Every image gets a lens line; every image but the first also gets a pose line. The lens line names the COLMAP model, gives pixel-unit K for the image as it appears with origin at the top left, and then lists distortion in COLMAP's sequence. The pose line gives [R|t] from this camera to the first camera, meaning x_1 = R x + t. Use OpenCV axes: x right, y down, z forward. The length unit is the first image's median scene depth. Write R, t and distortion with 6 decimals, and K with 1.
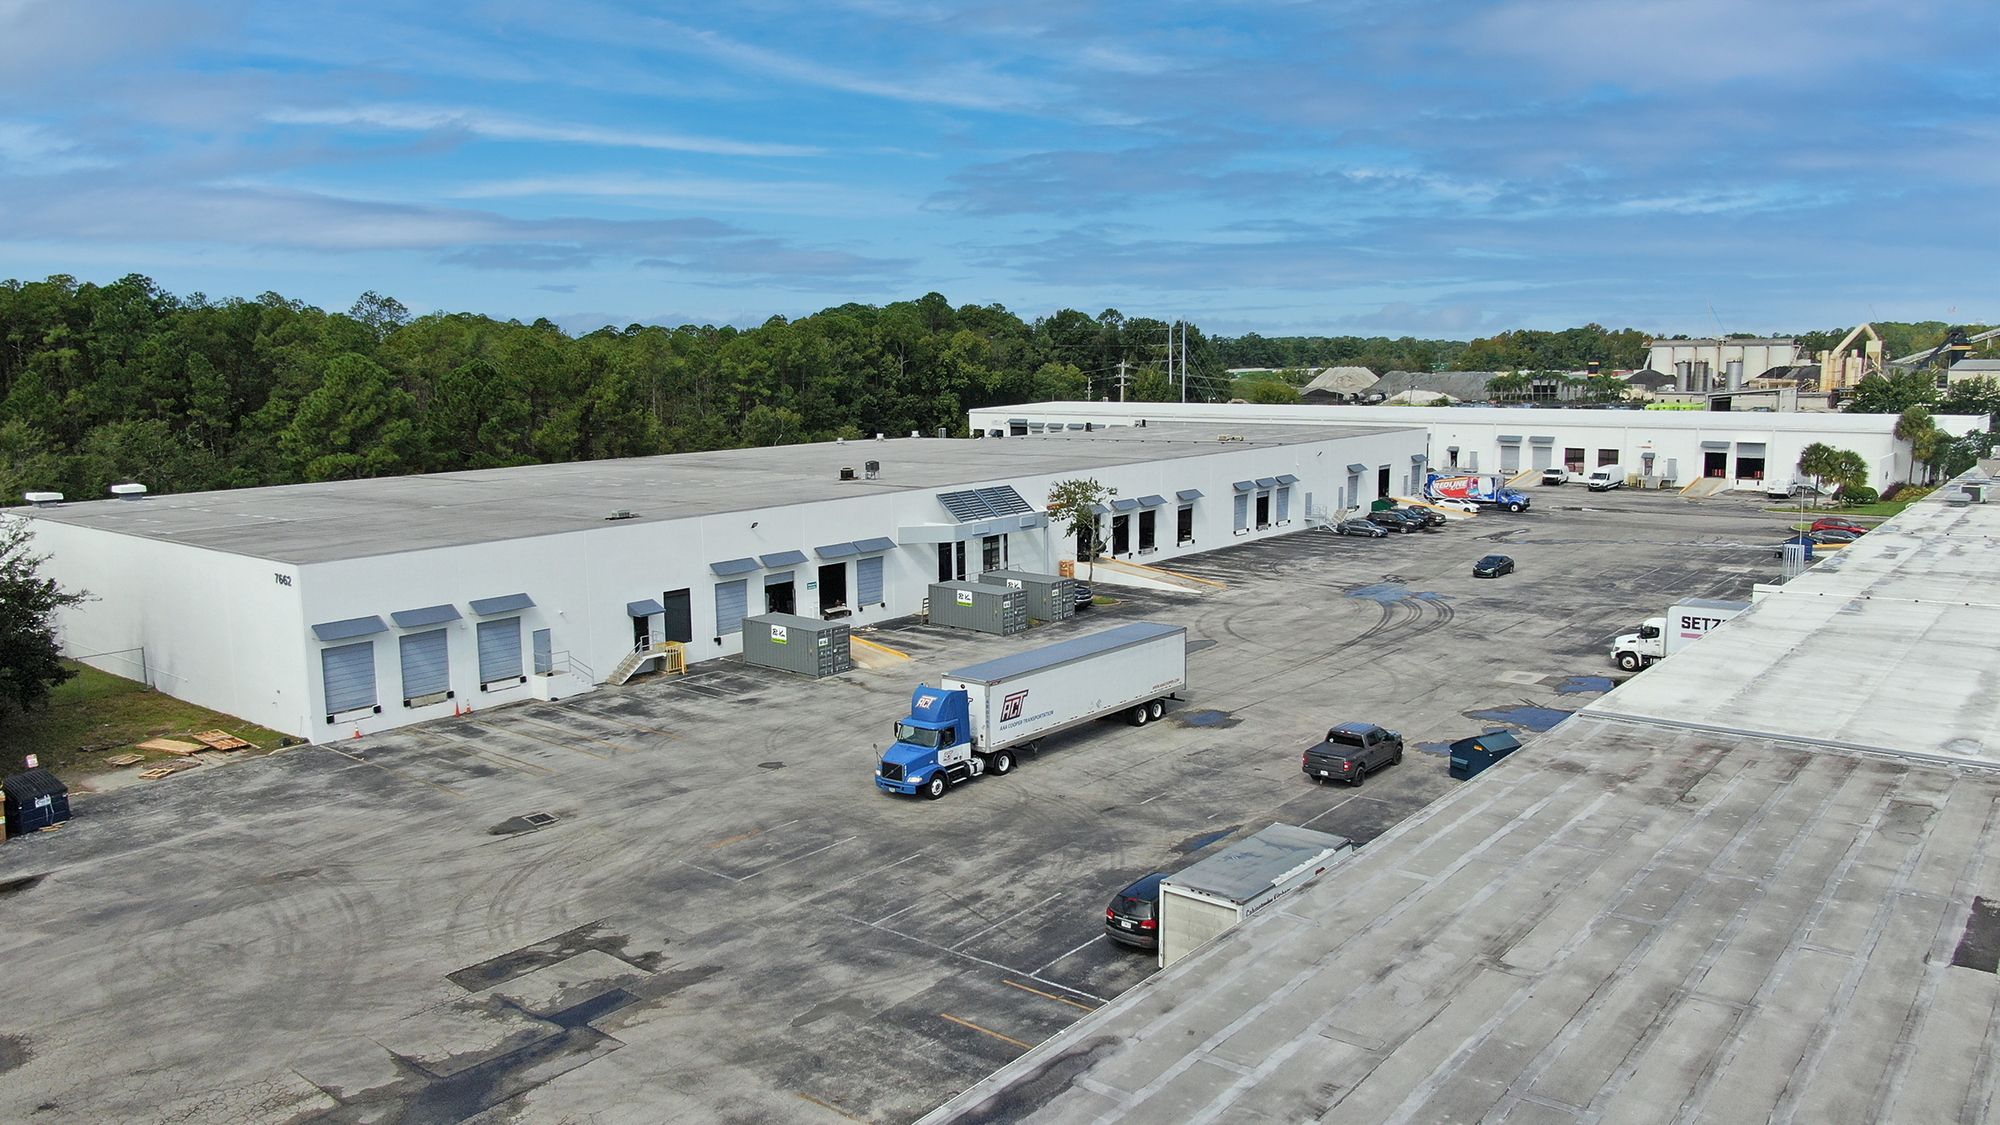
lens RADIAL K [[1437.7, 0, 1000.0], [0, 1437.7, 562.5], [0, 0, 1]] dist [-0.021021, 0.007375]
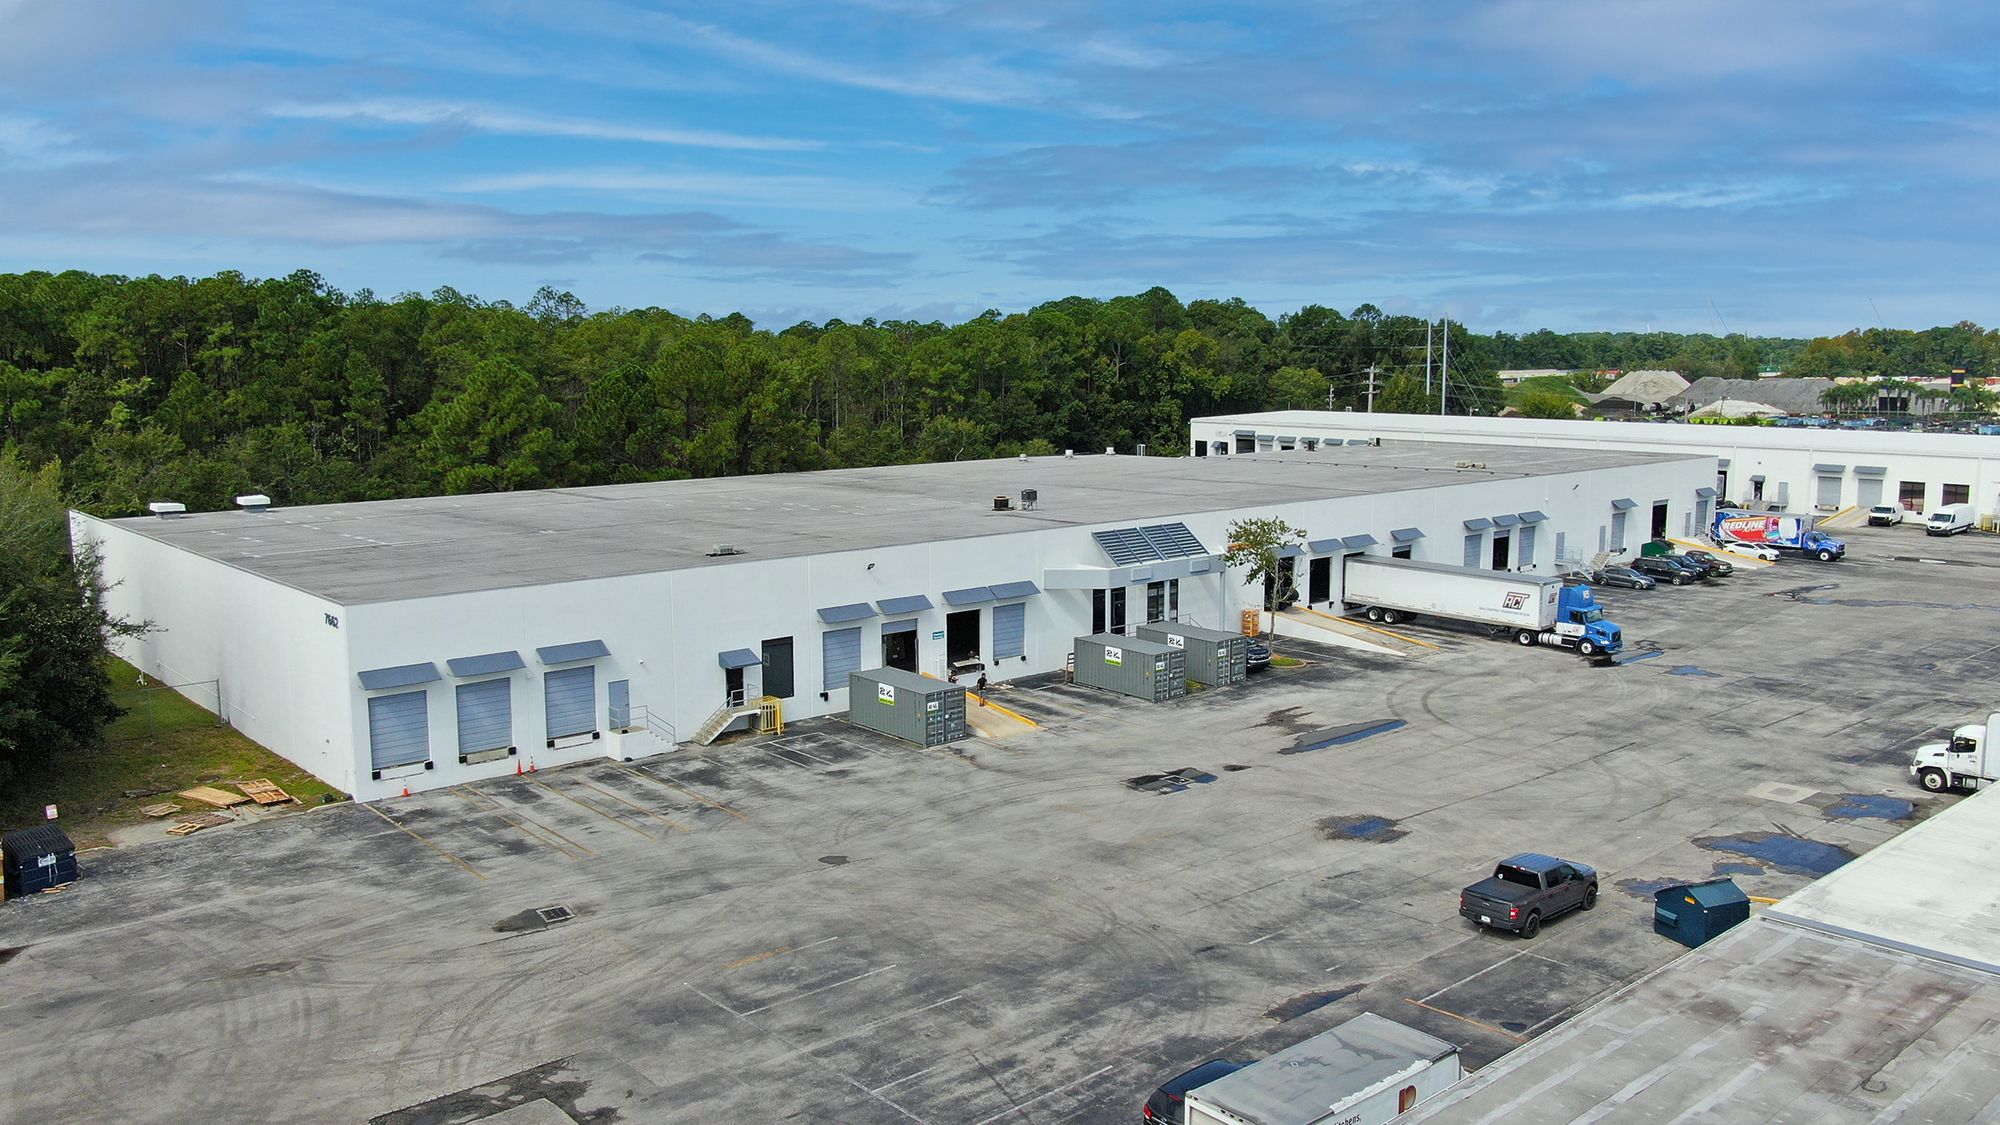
lens RADIAL K [[1567.1, 0, 1000.0], [0, 1567.1, 562.5], [0, 0, 1]] dist [-0.018104, 0.011575]
pose [[0.986398, 0.031610, -0.161305, 0.066413], [-0.032686, 0.999458, -0.004023, -0.028769], [0.161090, 0.009241, 0.986896, 0.066166]]
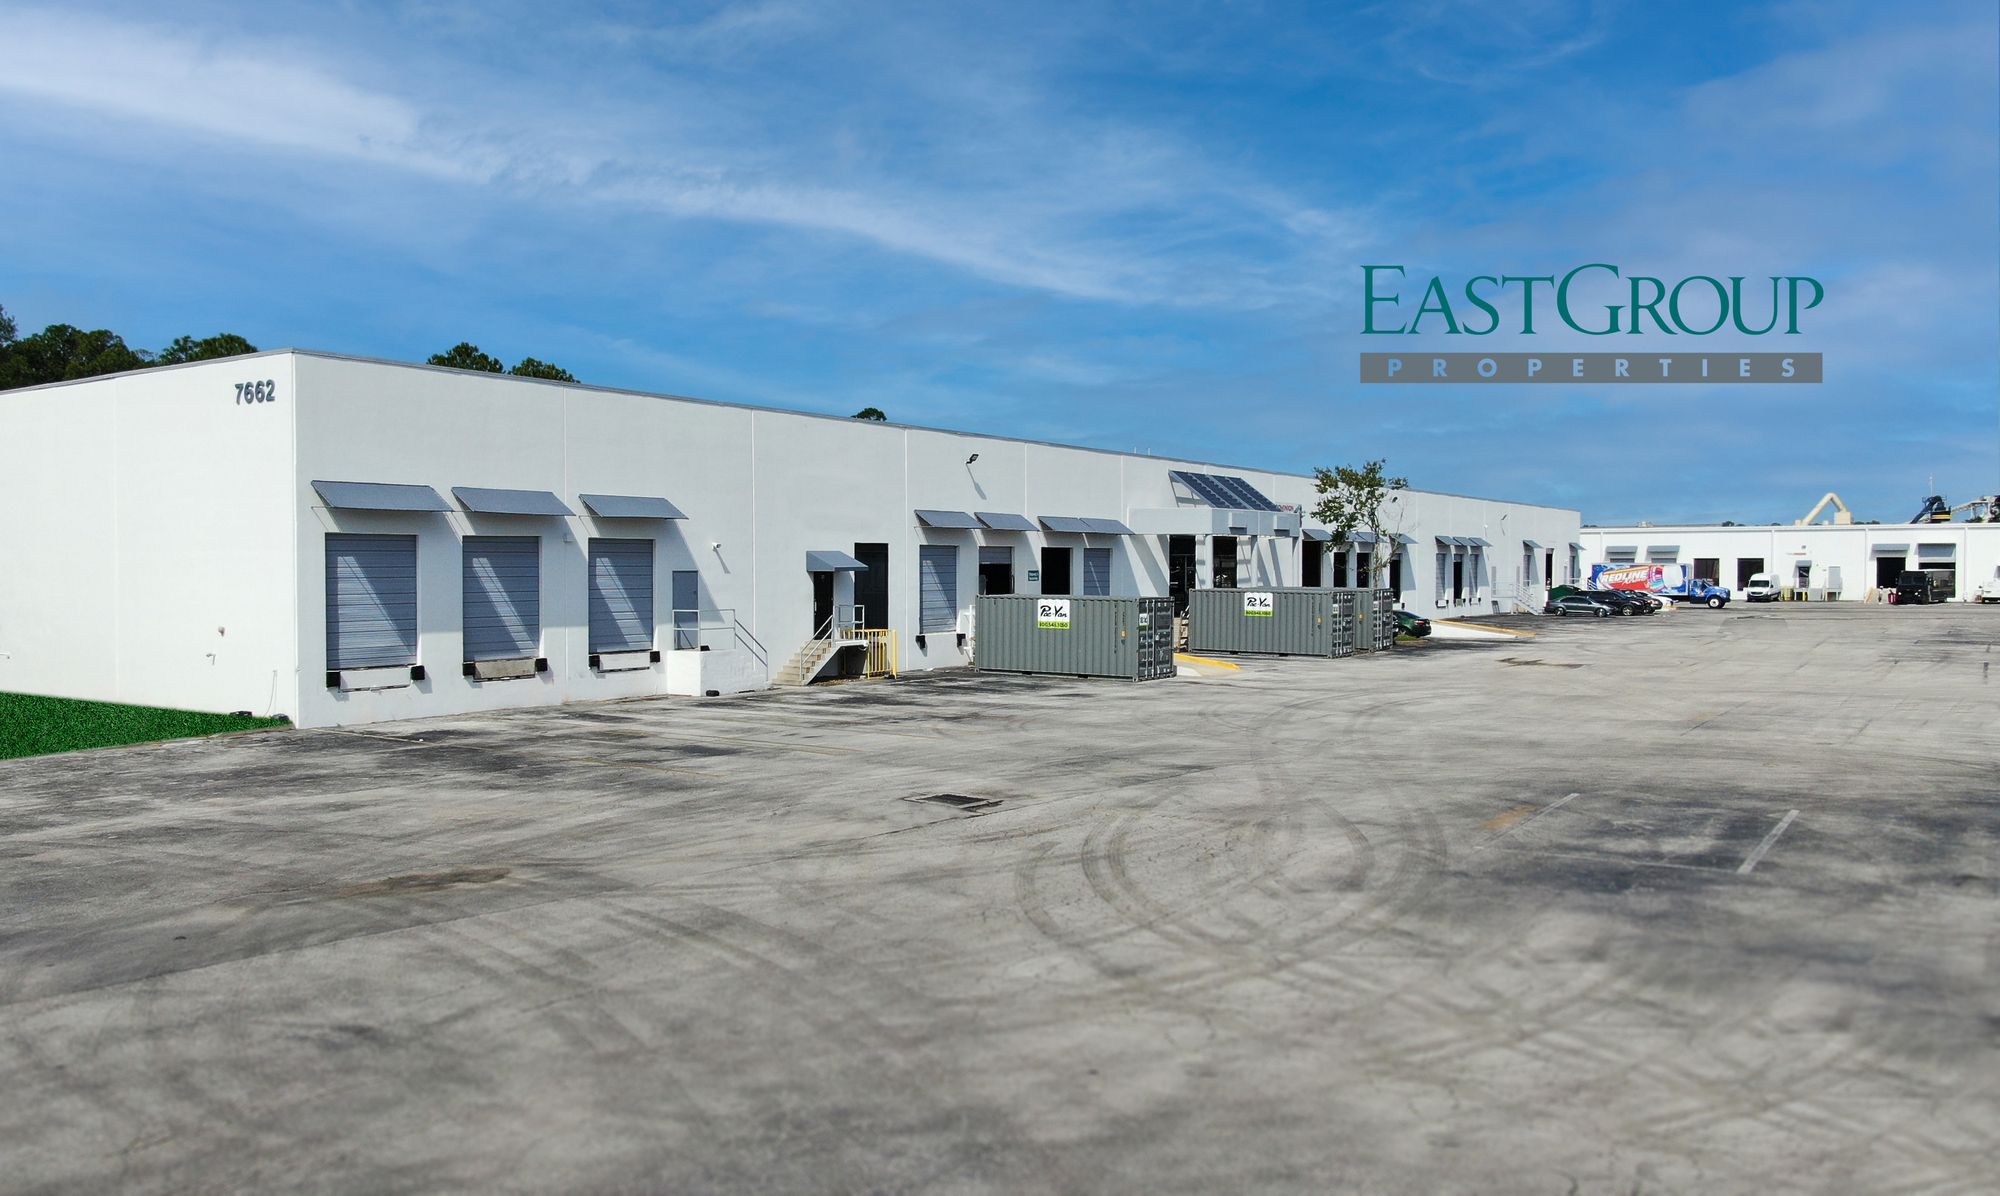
lens RADIAL K [[1527.6, 0, 934.4], [0, 1527.6, 596.2], [0, 0, 1]] dist [-0.007735, -0.002683]
pose [[0.997187, 0.009824, 0.074305, -0.248845], [-0.000384, 0.992031, -0.125996, 0.121653], [-0.074951, 0.125613, 0.989244, 0.381899]]
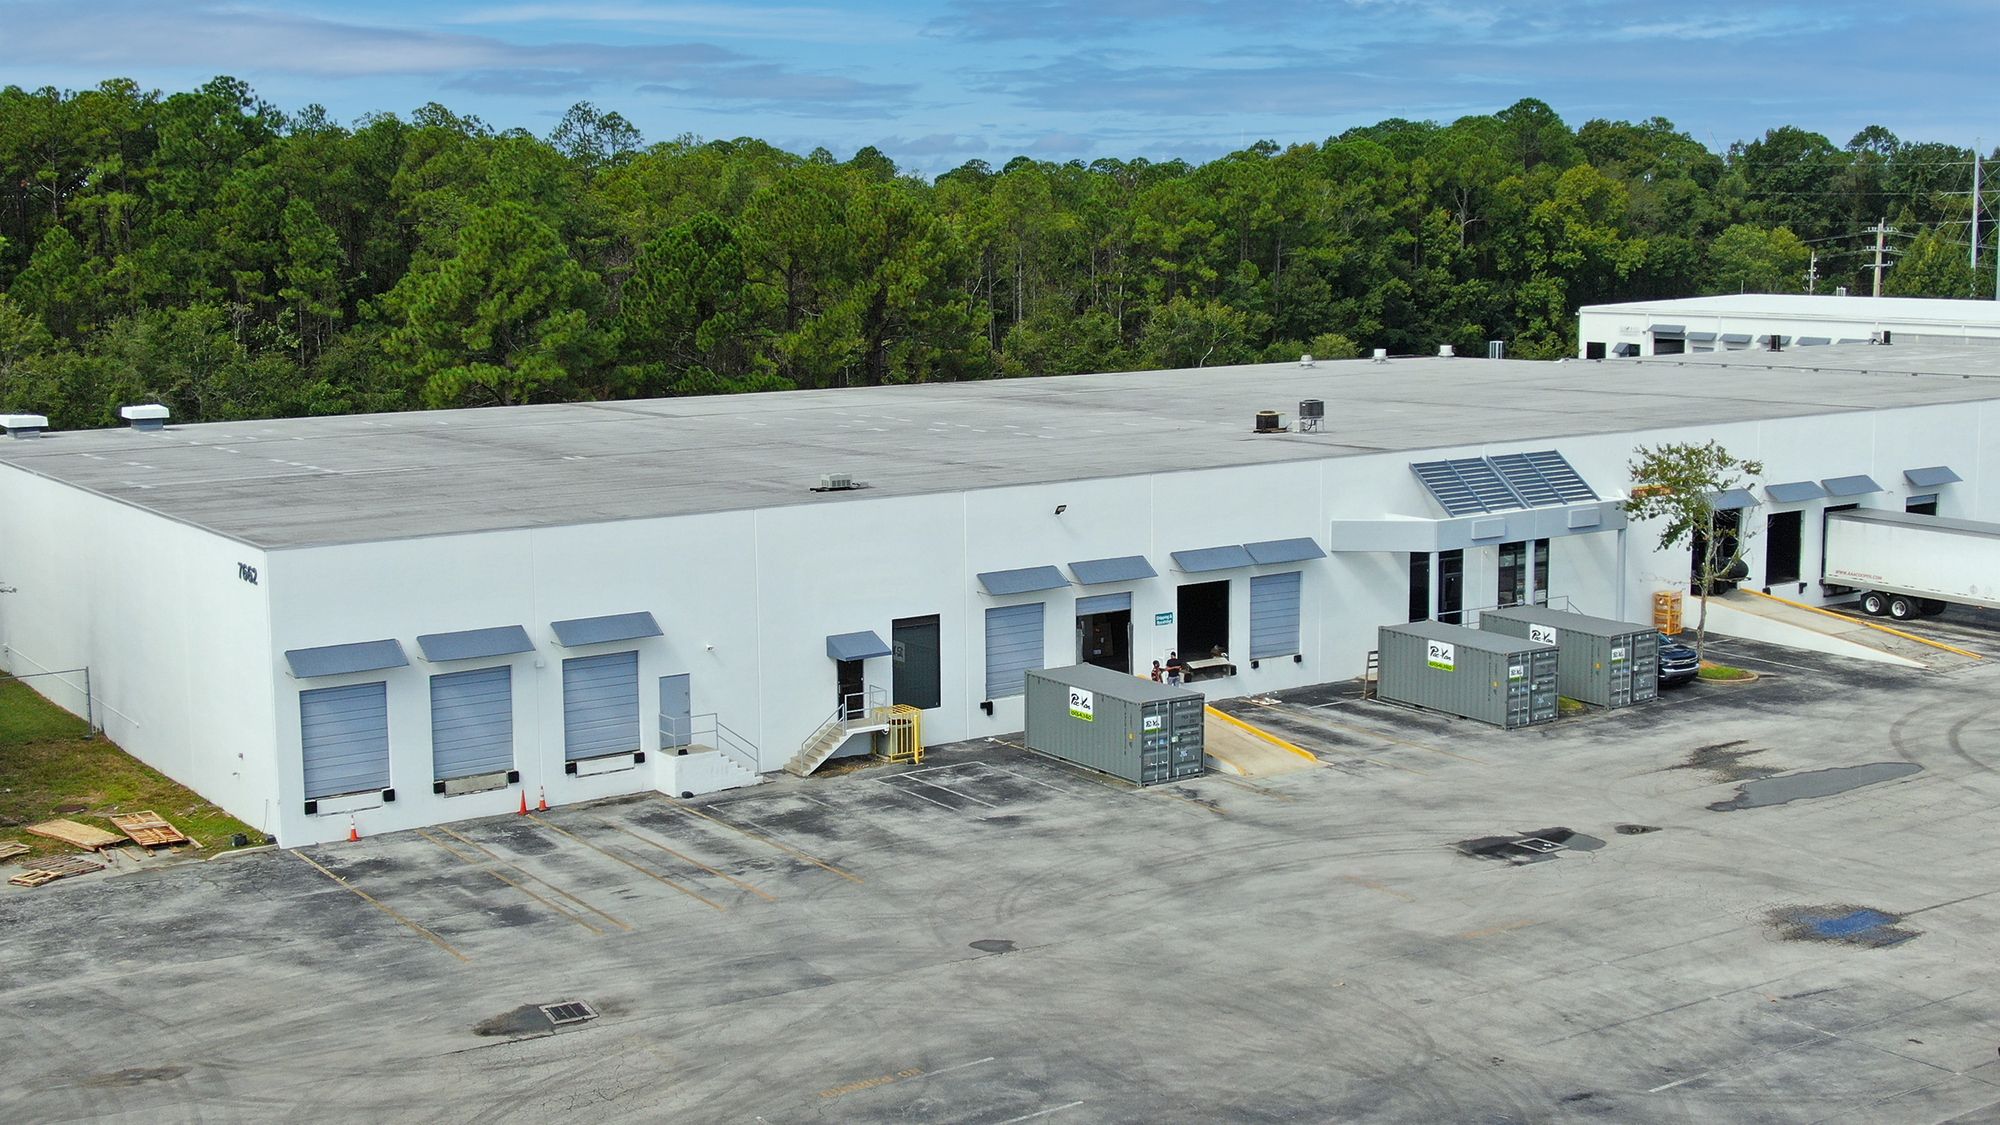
lens RADIAL K [[2414.7, 0, 1000.0], [0, 2414.7, 562.5], [0, 0, 1]] dist [0.154529, -0.637429]
pose [[0.961428, 0.043327, -0.271623, 0.072245], [-0.043014, 0.999049, 0.007108, -0.011325], [0.271672, 0.004850, 0.962378, 0.072111]]
